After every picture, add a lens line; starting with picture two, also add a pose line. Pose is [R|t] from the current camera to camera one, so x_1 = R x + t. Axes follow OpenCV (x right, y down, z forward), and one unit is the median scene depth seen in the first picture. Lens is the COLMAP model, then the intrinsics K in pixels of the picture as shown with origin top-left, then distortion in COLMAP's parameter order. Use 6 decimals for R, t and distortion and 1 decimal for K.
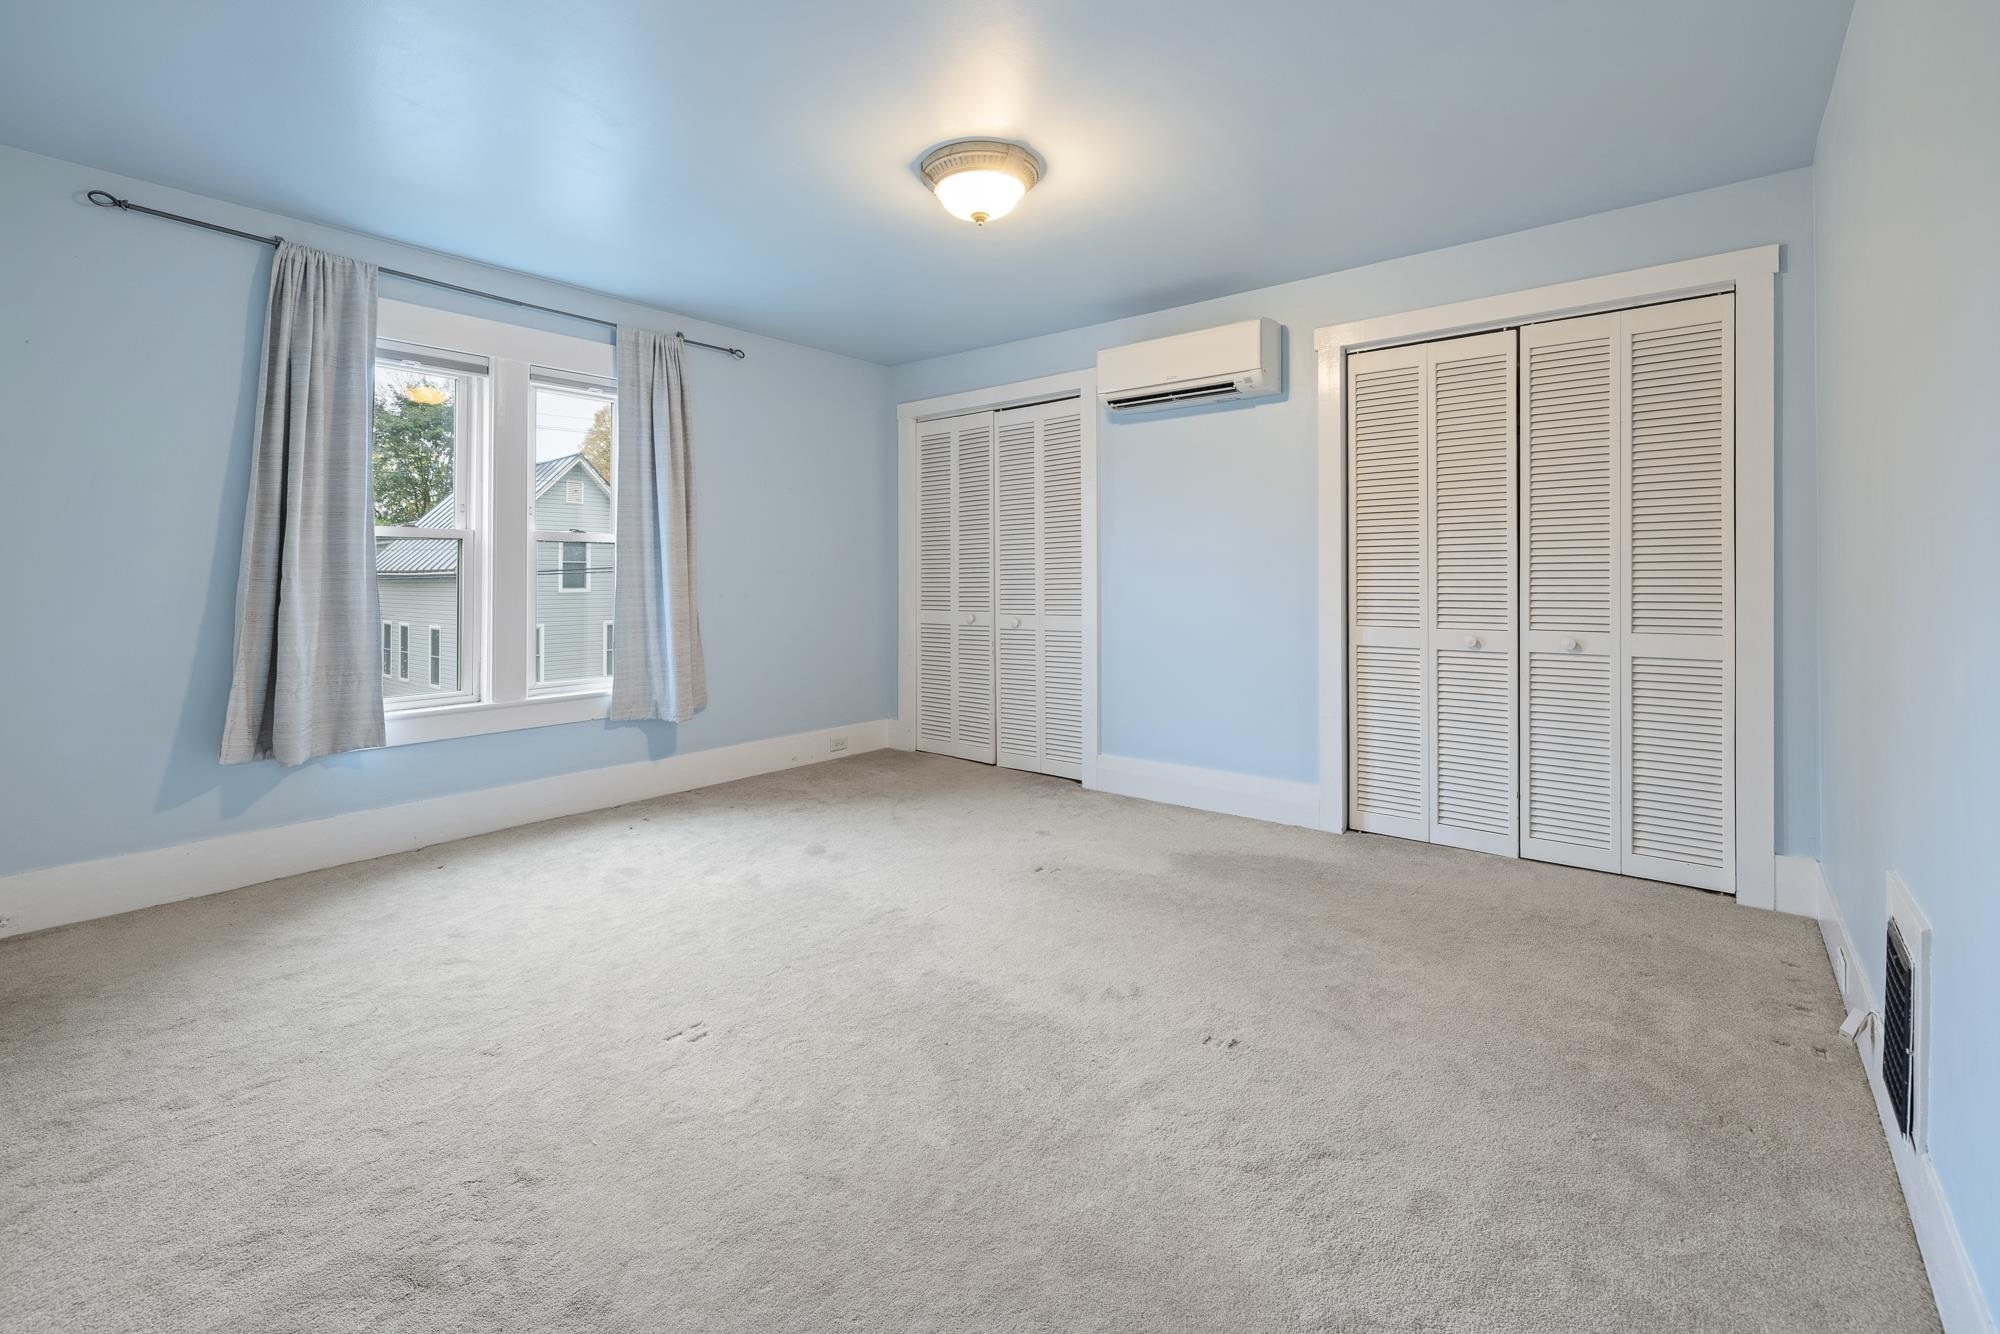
lens RADIAL K [[870.7, 0, 999.6], [0, 870.7, 602.0], [0, 0, 1]] dist [-0.001431, -0.000277]
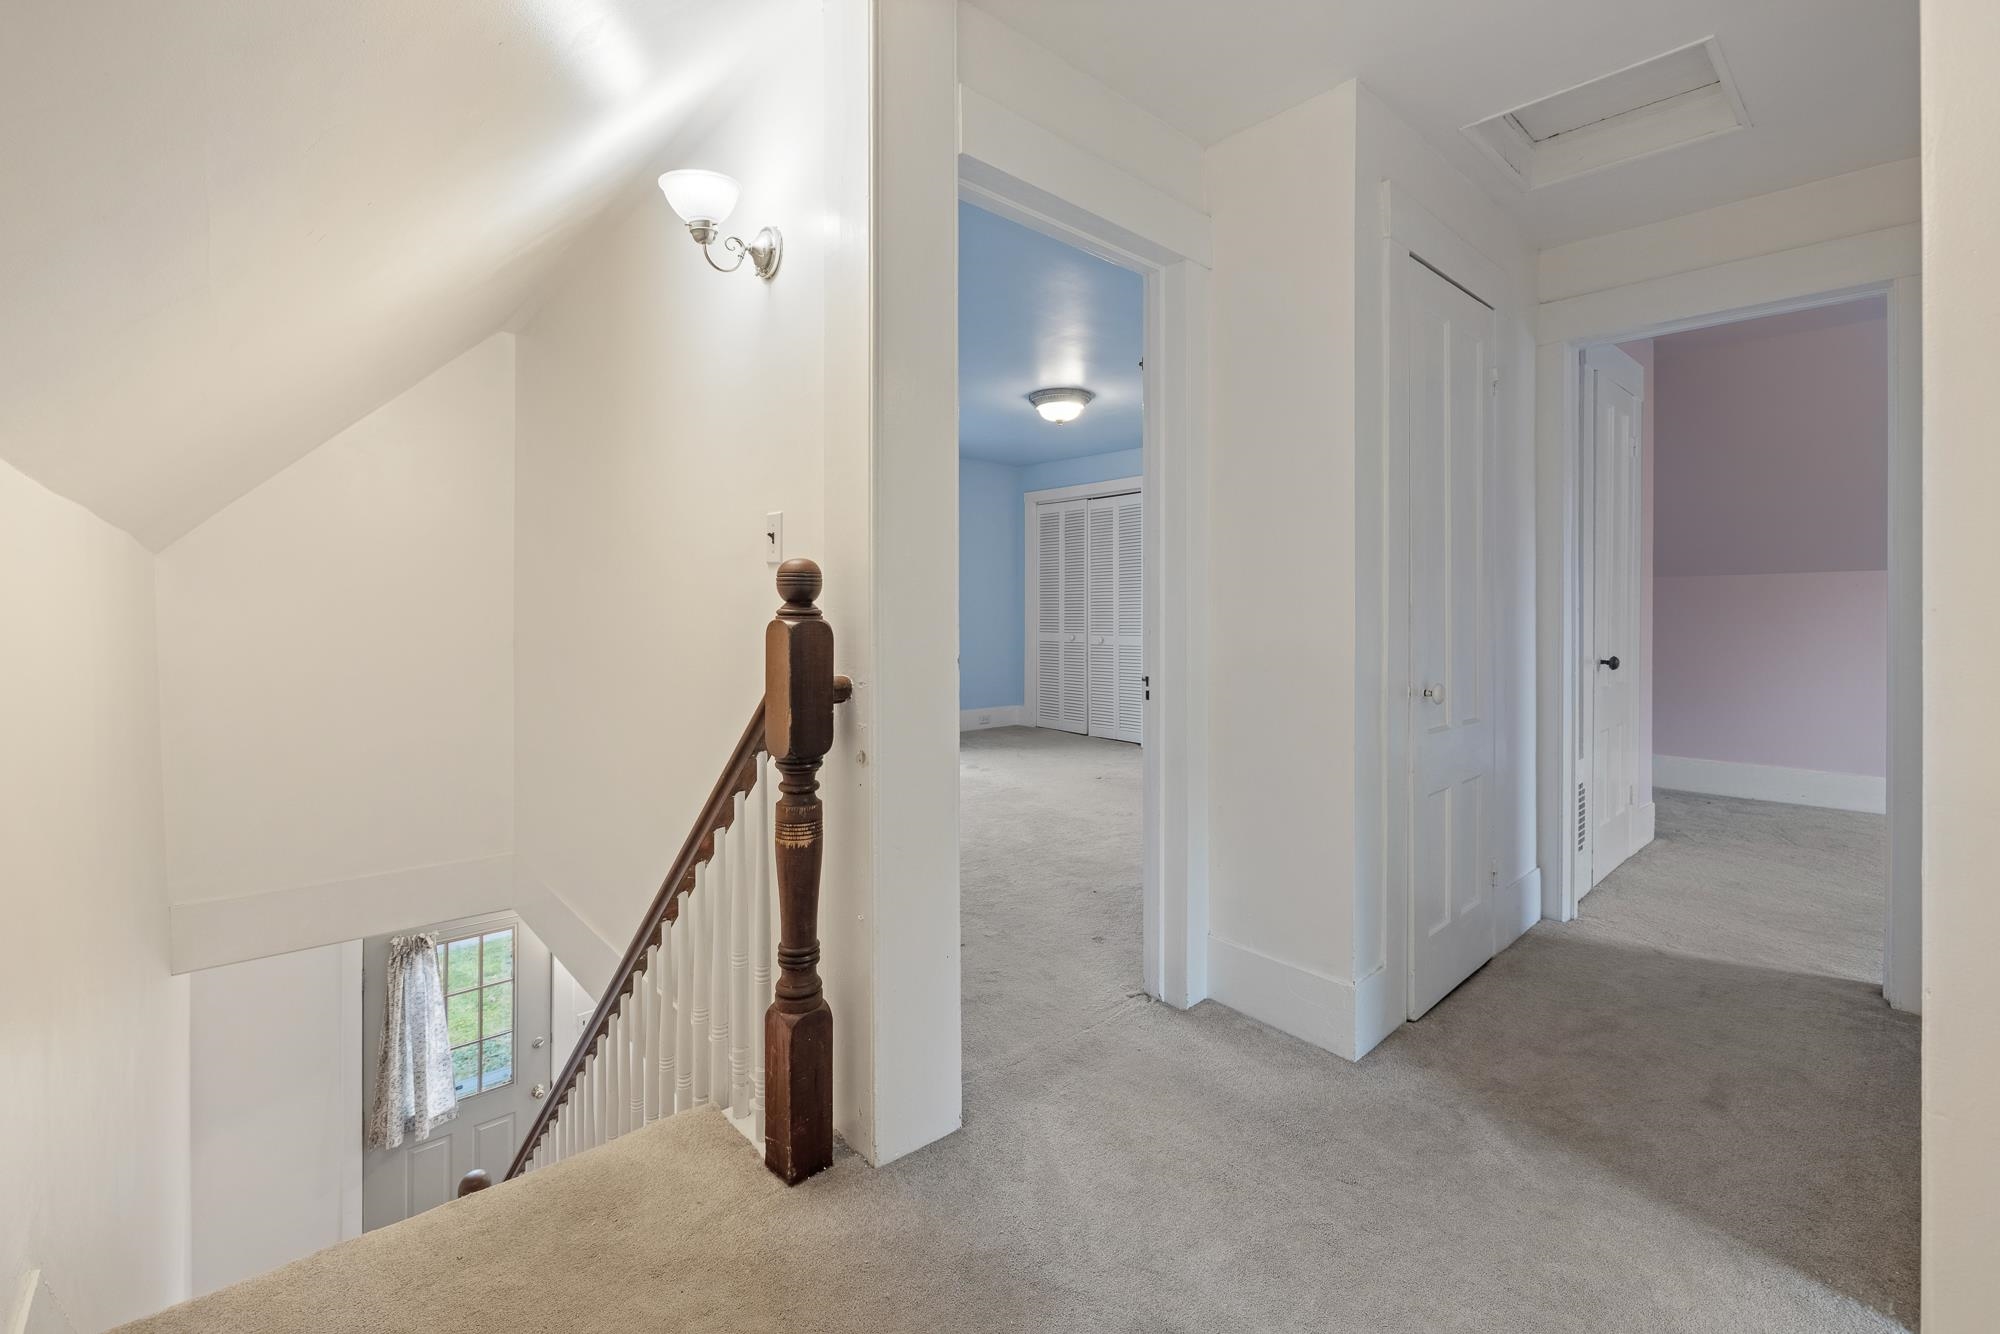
lens RADIAL K [[852.0, 0, 994.6], [0, 852.0, 616.0], [0, 0, 1]] dist [-0.000589, -0.000050]
pose [[0.986035, 0.000649, -0.166538, 0.079244], [-0.002638, 0.999928, -0.011721, -0.000679], [0.166519, 0.011996, 0.985965, -0.464673]]
